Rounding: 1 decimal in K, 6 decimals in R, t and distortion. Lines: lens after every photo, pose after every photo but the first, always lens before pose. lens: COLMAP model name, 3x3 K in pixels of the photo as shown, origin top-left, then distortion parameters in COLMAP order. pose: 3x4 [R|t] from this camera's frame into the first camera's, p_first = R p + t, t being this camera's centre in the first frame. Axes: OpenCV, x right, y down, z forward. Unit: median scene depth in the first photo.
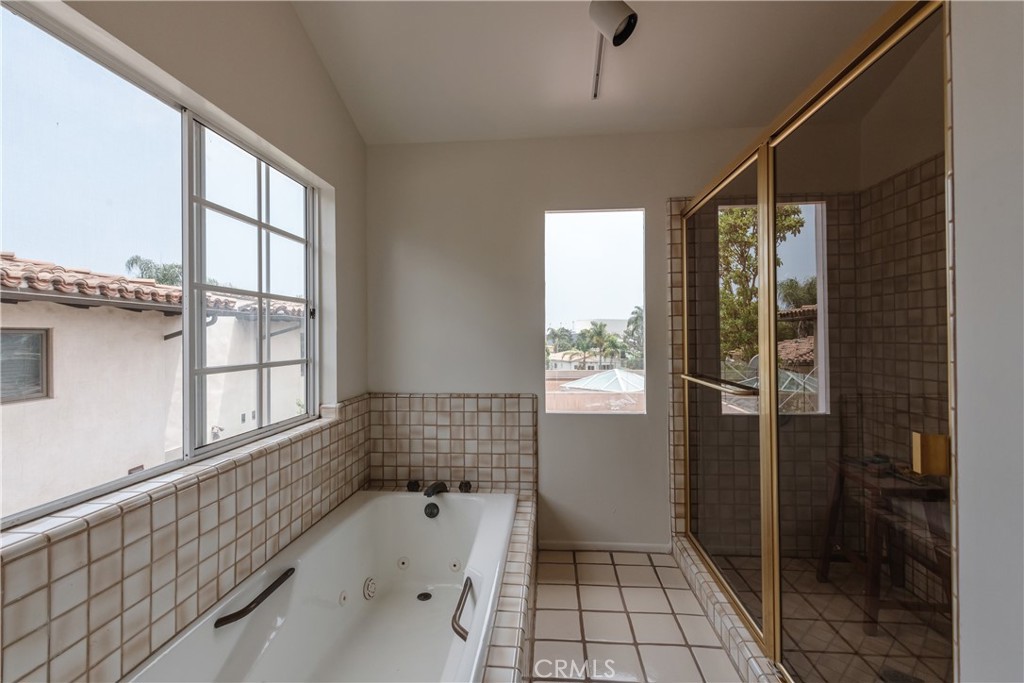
lens RADIAL K [[470.2, 0, 512.0], [0, 470.2, 341.5], [0, 0, 1]] dist [-0.001212, -0.000198]
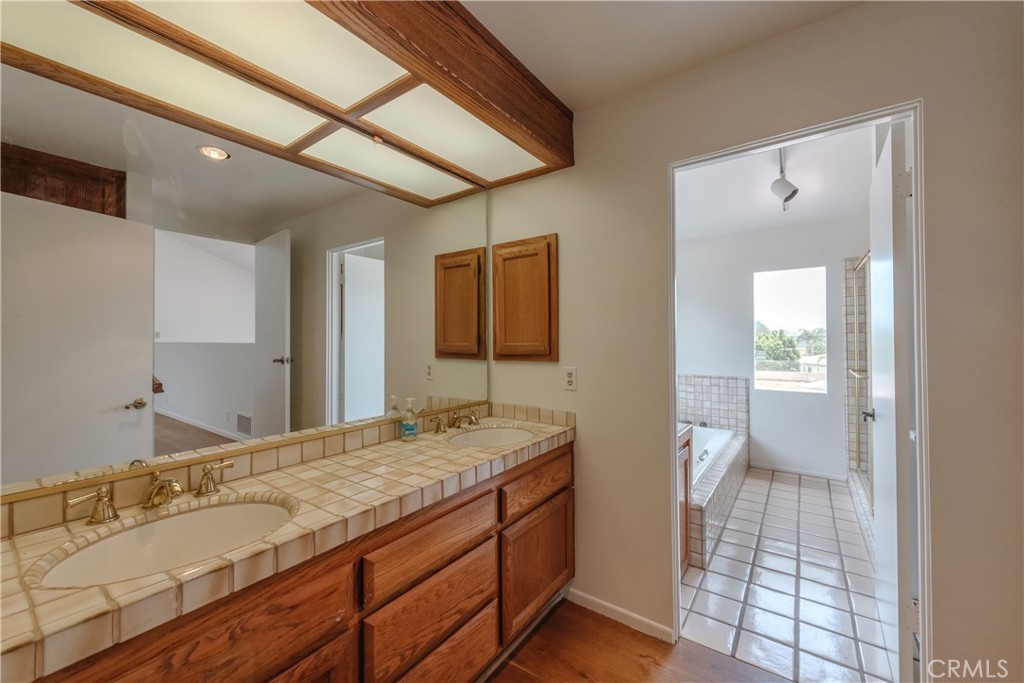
lens RADIAL K [[407.4, 0, 513.6], [0, 407.4, 334.2], [0, 0, 1]] dist [0.011553, 0.000010]
pose [[0.863768, -0.003862, -0.503875, 0.065516], [-0.001097, 0.999954, -0.009544, -0.034098], [0.503889, 0.008796, 0.863724, -0.755577]]
